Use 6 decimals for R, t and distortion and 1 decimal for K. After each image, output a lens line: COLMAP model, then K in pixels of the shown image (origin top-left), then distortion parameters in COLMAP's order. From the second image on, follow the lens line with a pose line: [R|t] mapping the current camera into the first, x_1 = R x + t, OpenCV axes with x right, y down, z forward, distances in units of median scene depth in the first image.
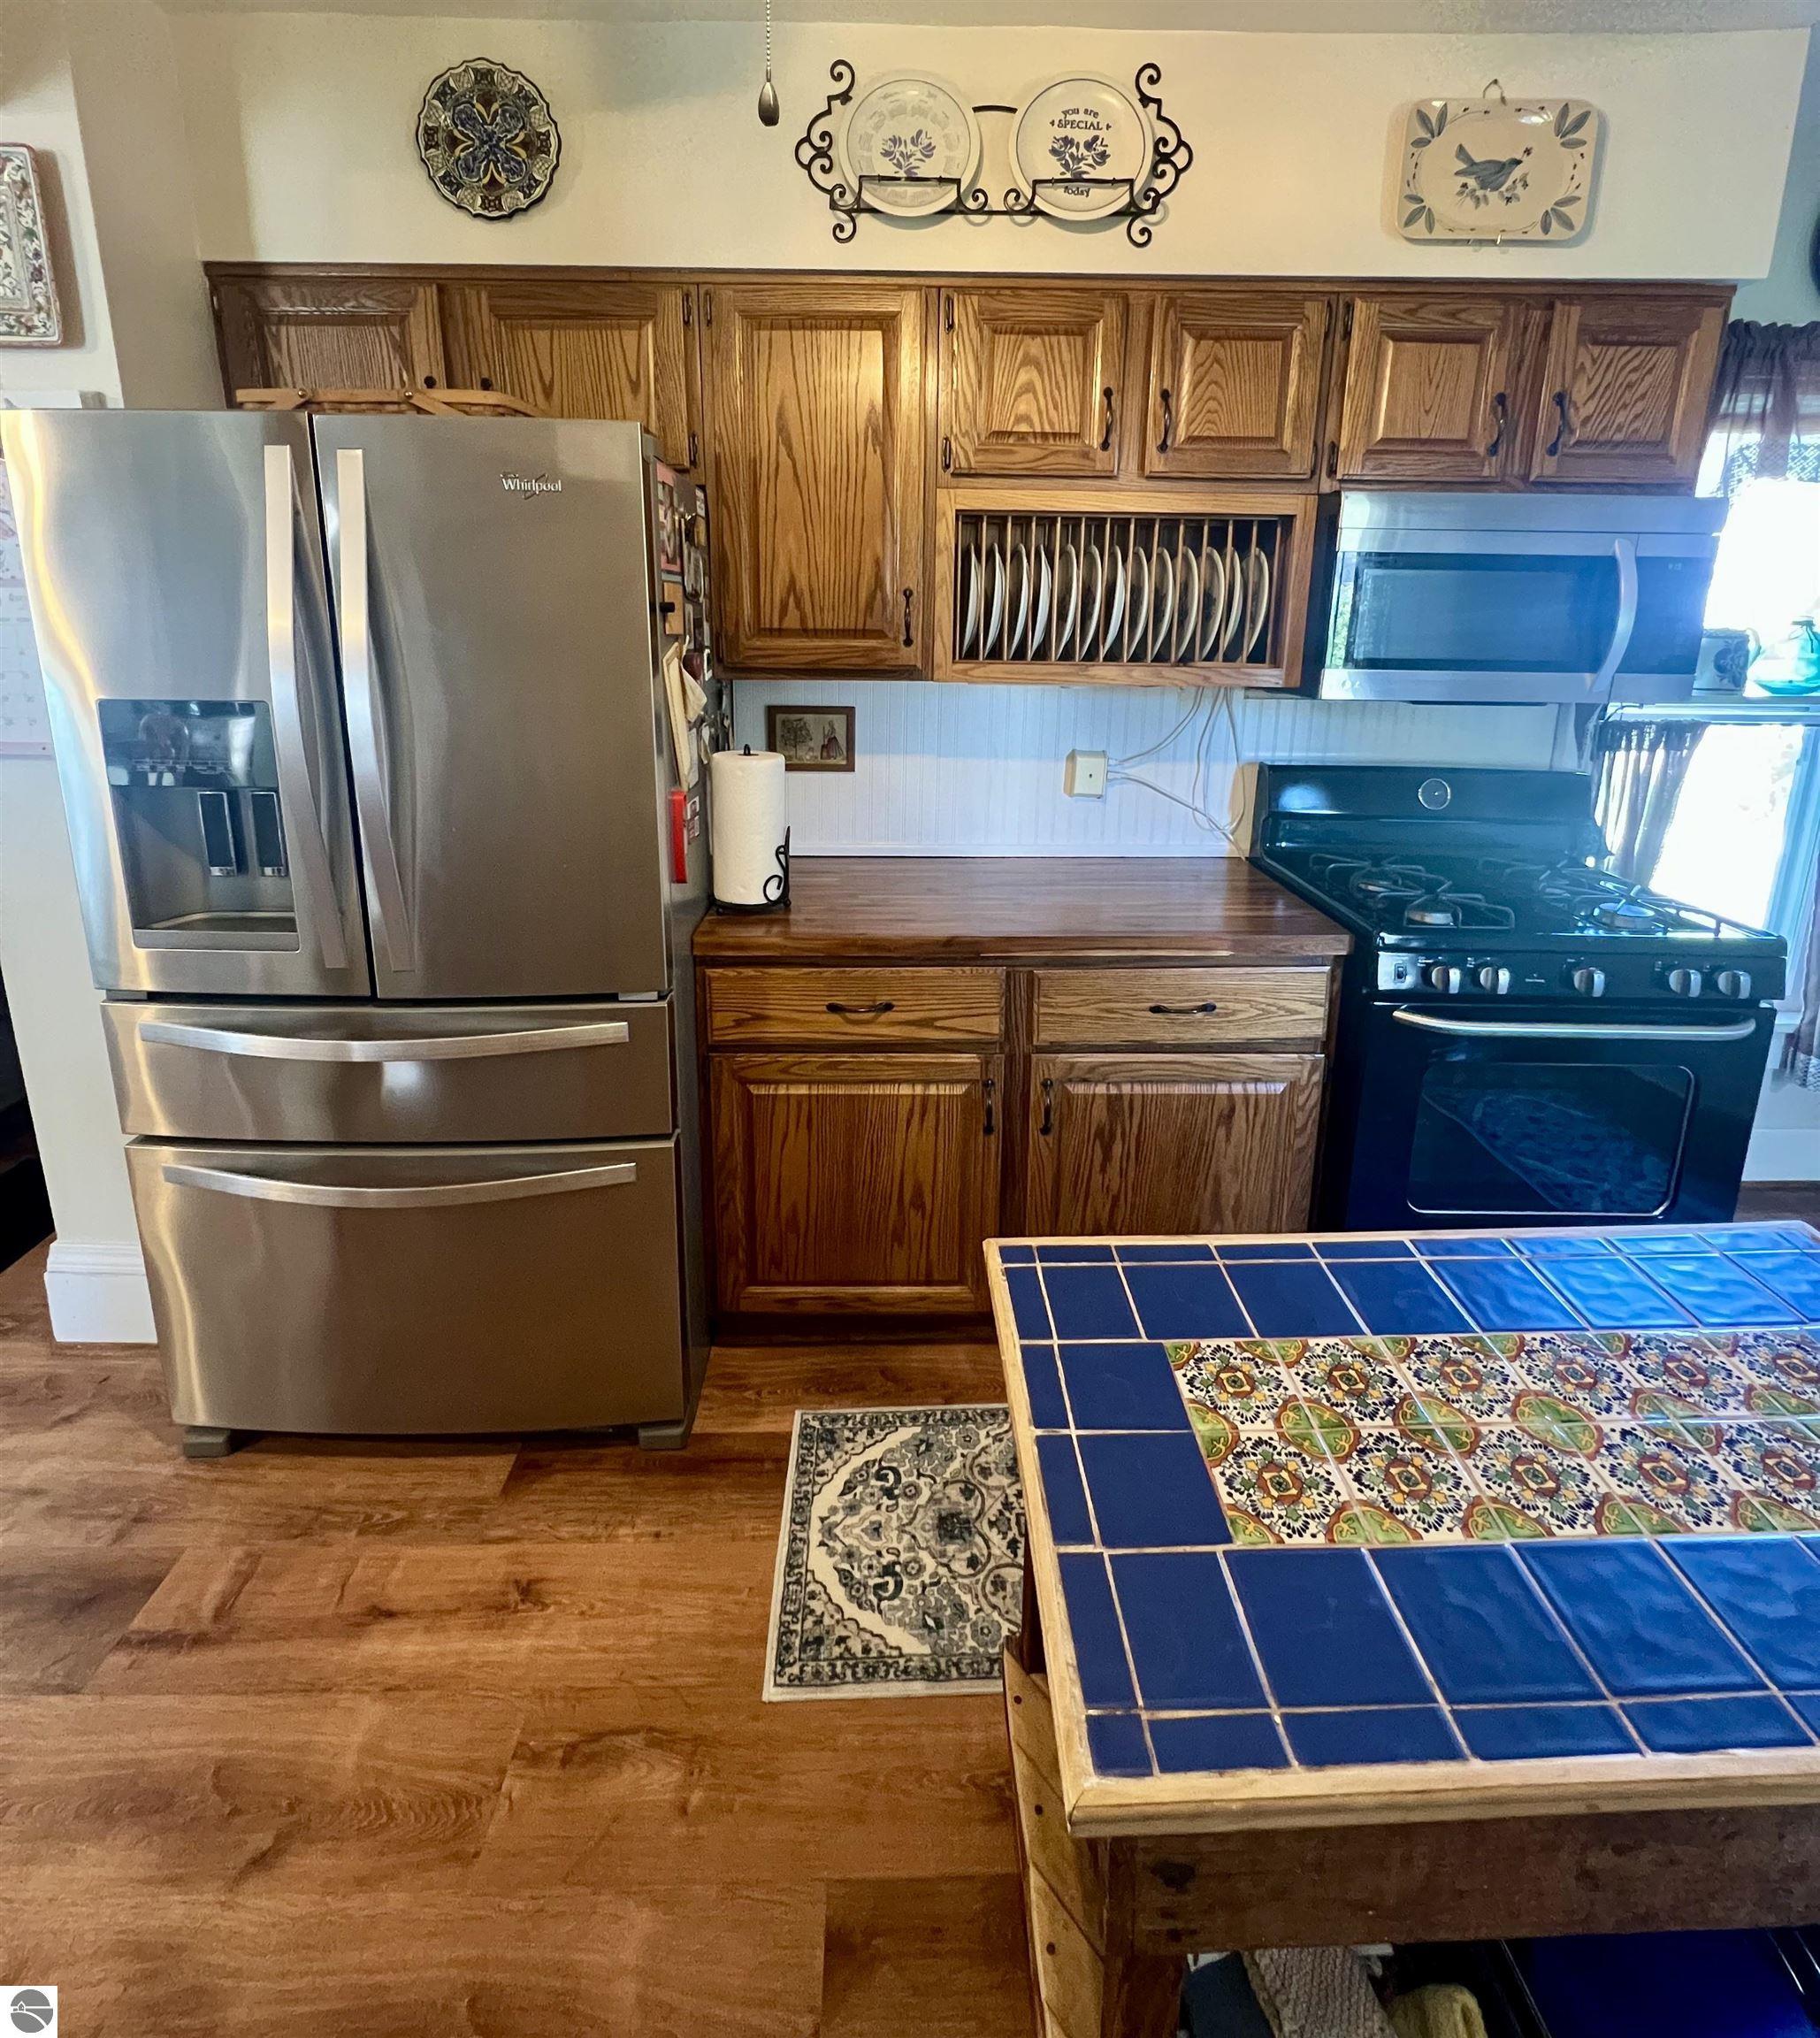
lens RADIAL K [[975.0, 0, 908.5], [0, 975.0, 829.1], [0, 0, 1]] dist [-0.003262, -0.000043]
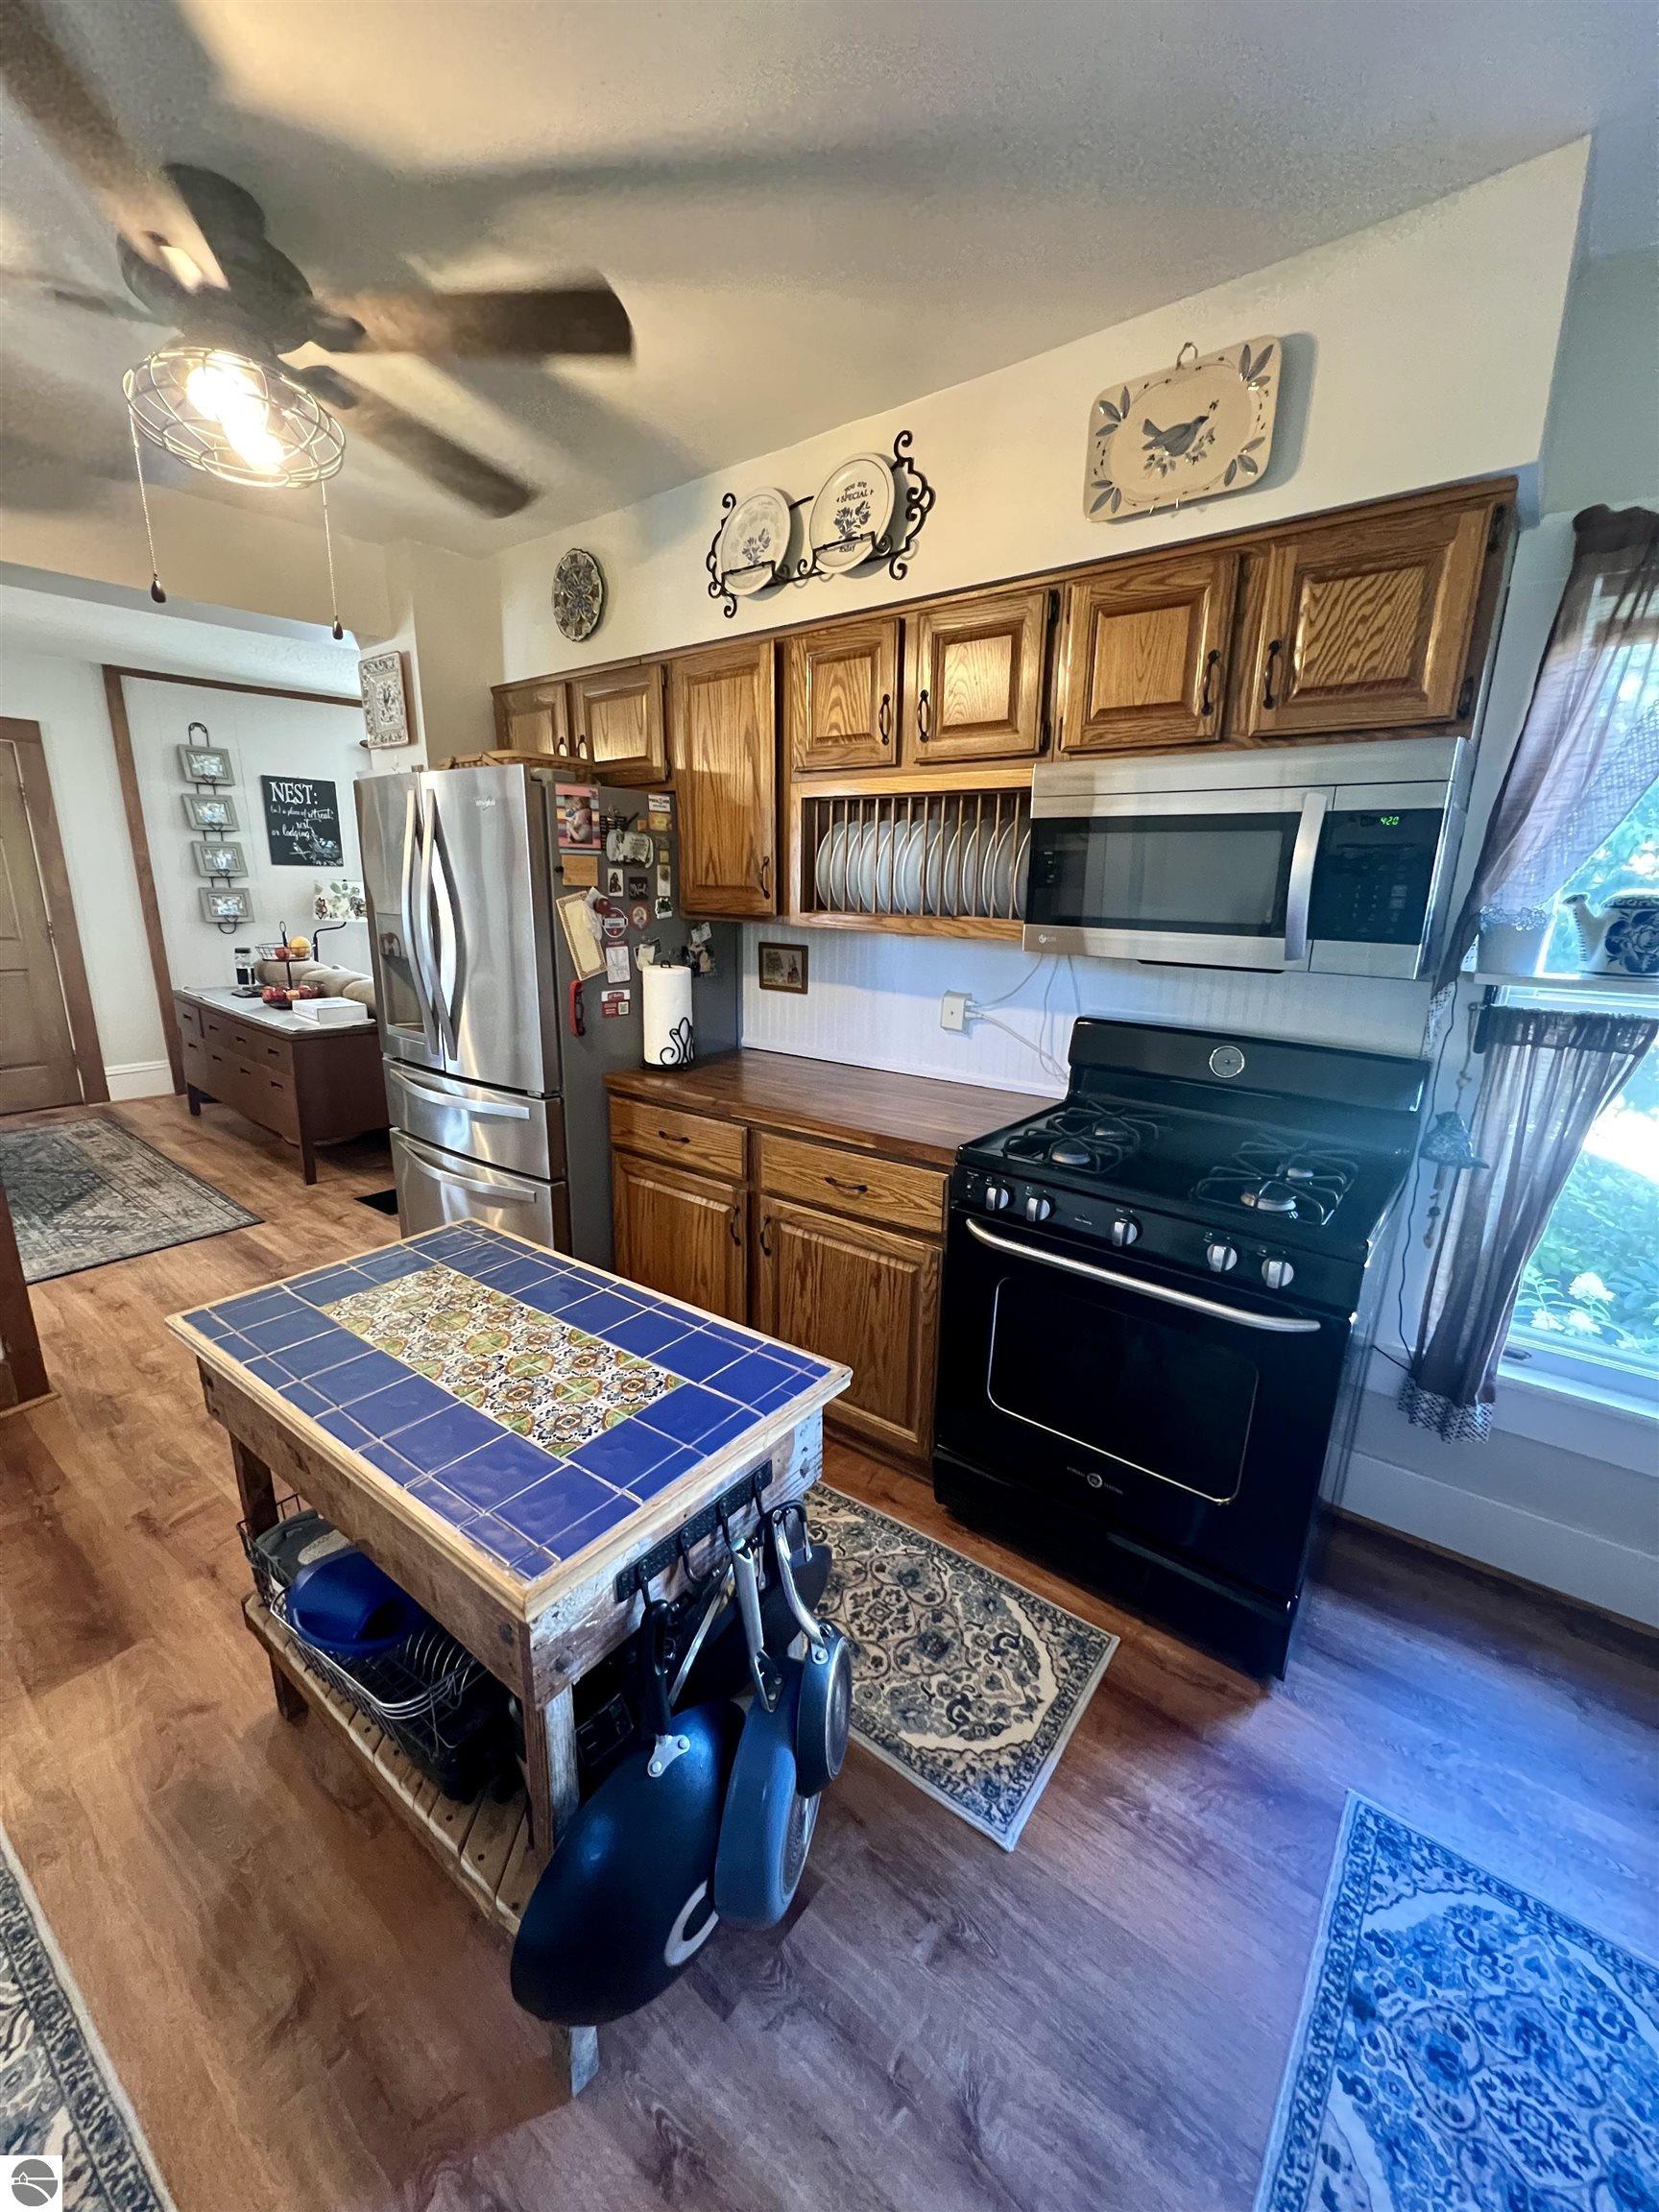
lens RADIAL K [[892.6, 0, 832.0], [0, 892.6, 1111.9], [0, 0, 1]] dist [-0.002112, 0.000054]
pose [[0.776702, 0.161838, -0.608722, 0.963281], [-0.143949, 0.986459, 0.078594, 0.000540], [0.613199, 0.026581, 0.789481, 0.057777]]
